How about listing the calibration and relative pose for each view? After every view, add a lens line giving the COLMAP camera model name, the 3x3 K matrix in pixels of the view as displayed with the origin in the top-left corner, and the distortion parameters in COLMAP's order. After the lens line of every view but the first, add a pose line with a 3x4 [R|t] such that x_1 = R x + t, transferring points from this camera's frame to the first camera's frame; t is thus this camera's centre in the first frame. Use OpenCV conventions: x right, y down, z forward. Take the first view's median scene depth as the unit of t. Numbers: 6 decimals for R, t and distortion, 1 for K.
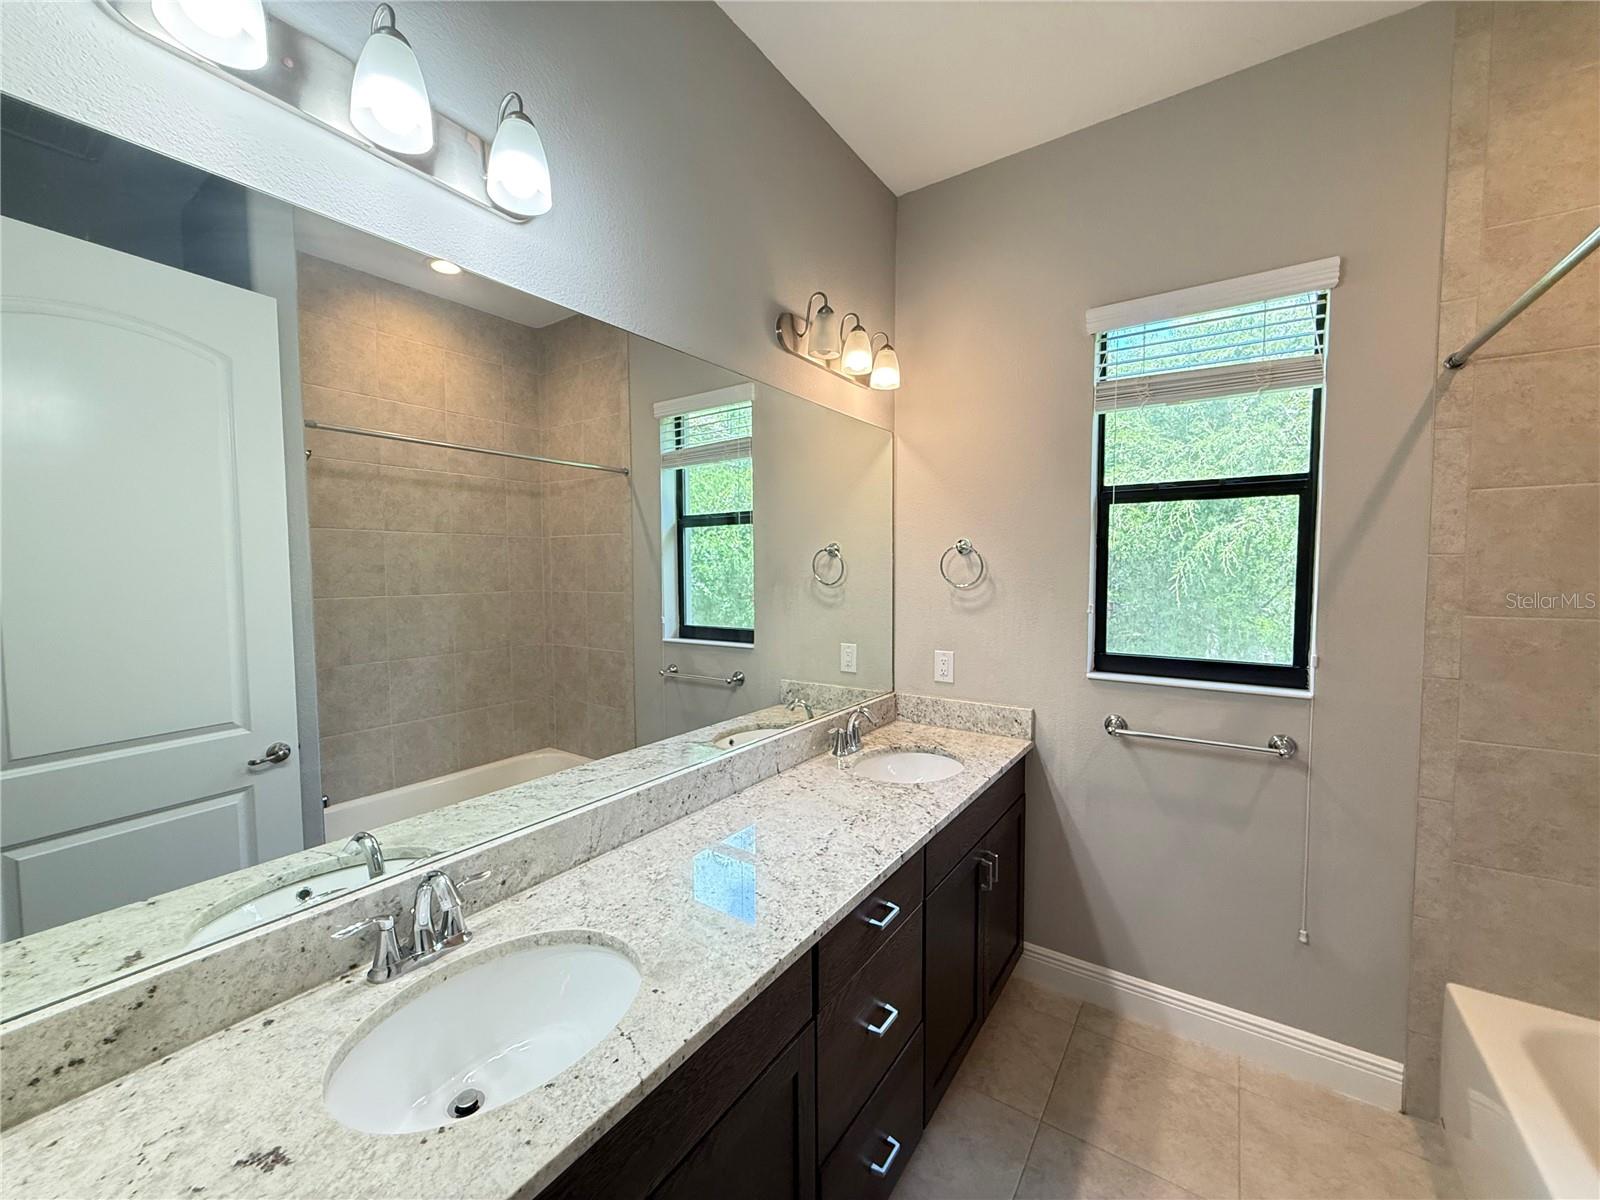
lens RADIAL K [[644.5, 0, 801.8], [0, 644.5, 600.0], [0, 0, 1]] dist [0.001339, -0.000173]
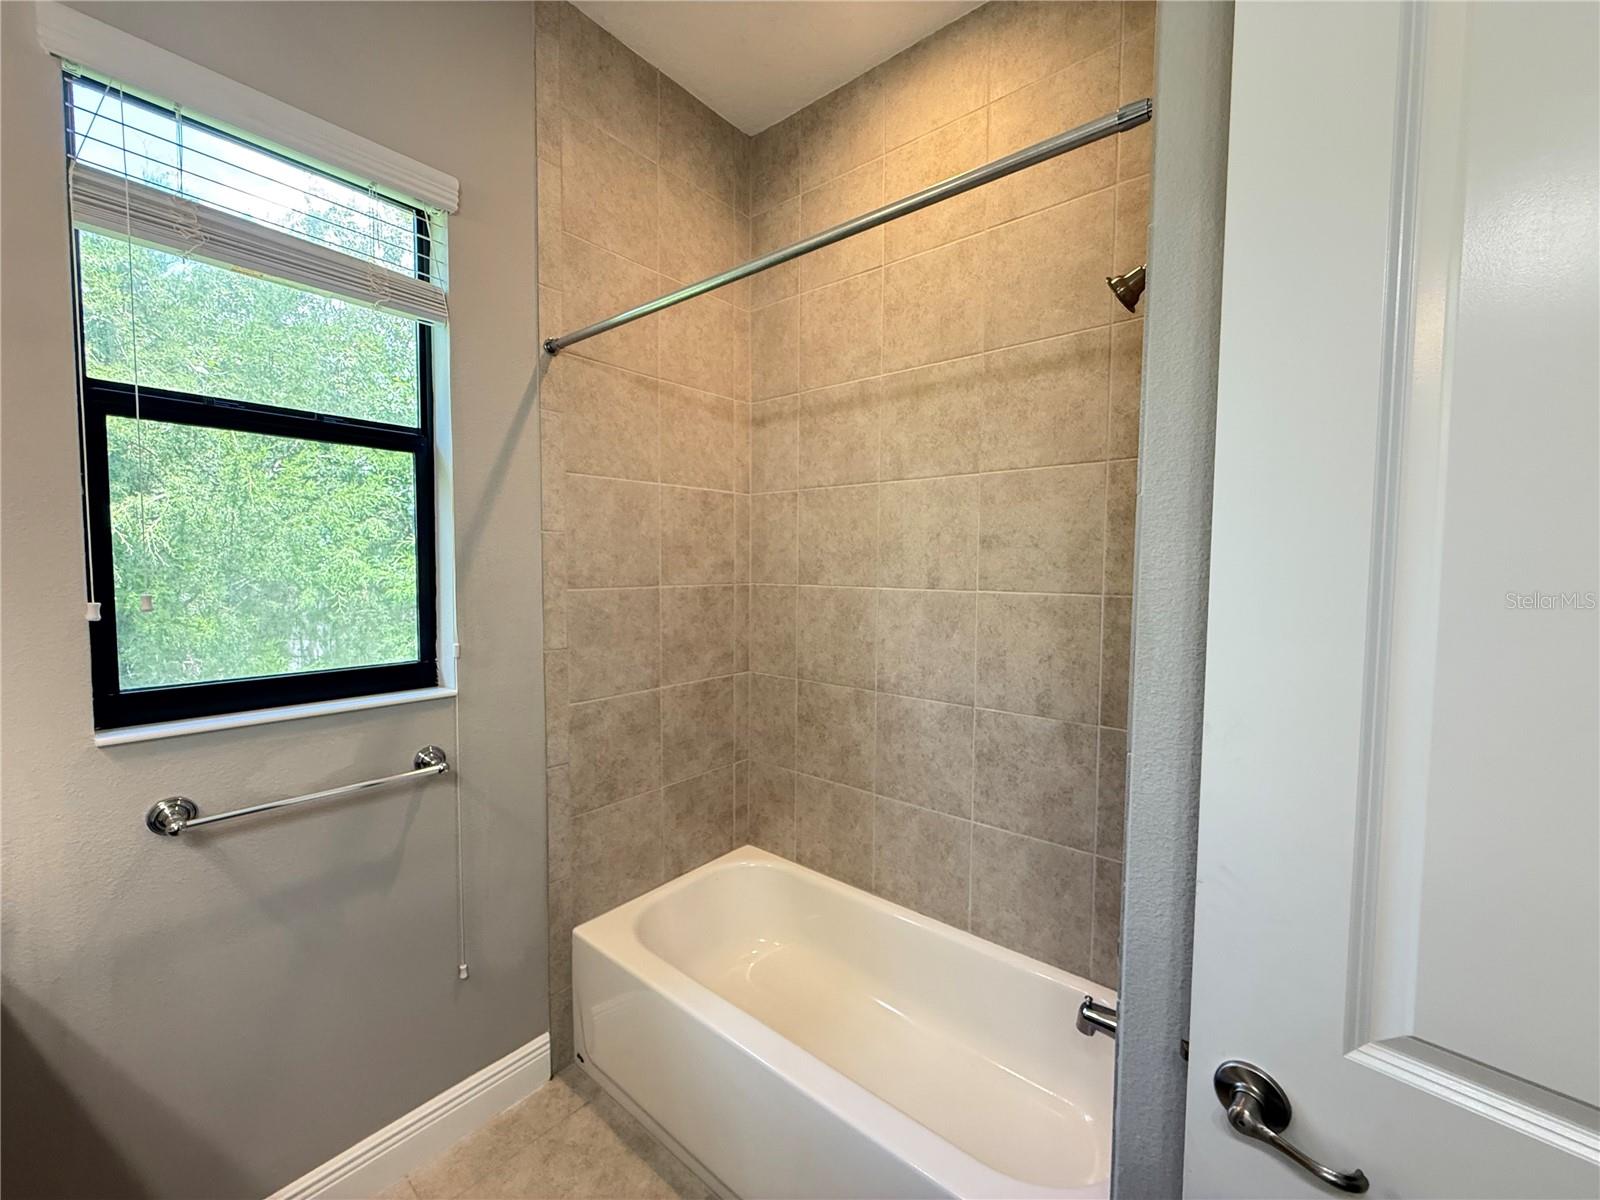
lens RADIAL K [[644.5, 0, 801.2], [0, 644.5, 600.2], [0, 0, 1]] dist [0.001339, -0.000173]
pose [[0.088252, -0.049661, 0.994859, -0.012866], [0.051060, 0.997669, 0.045272, 0.013416], [-0.994789, 0.046802, 0.090582, 0.497201]]
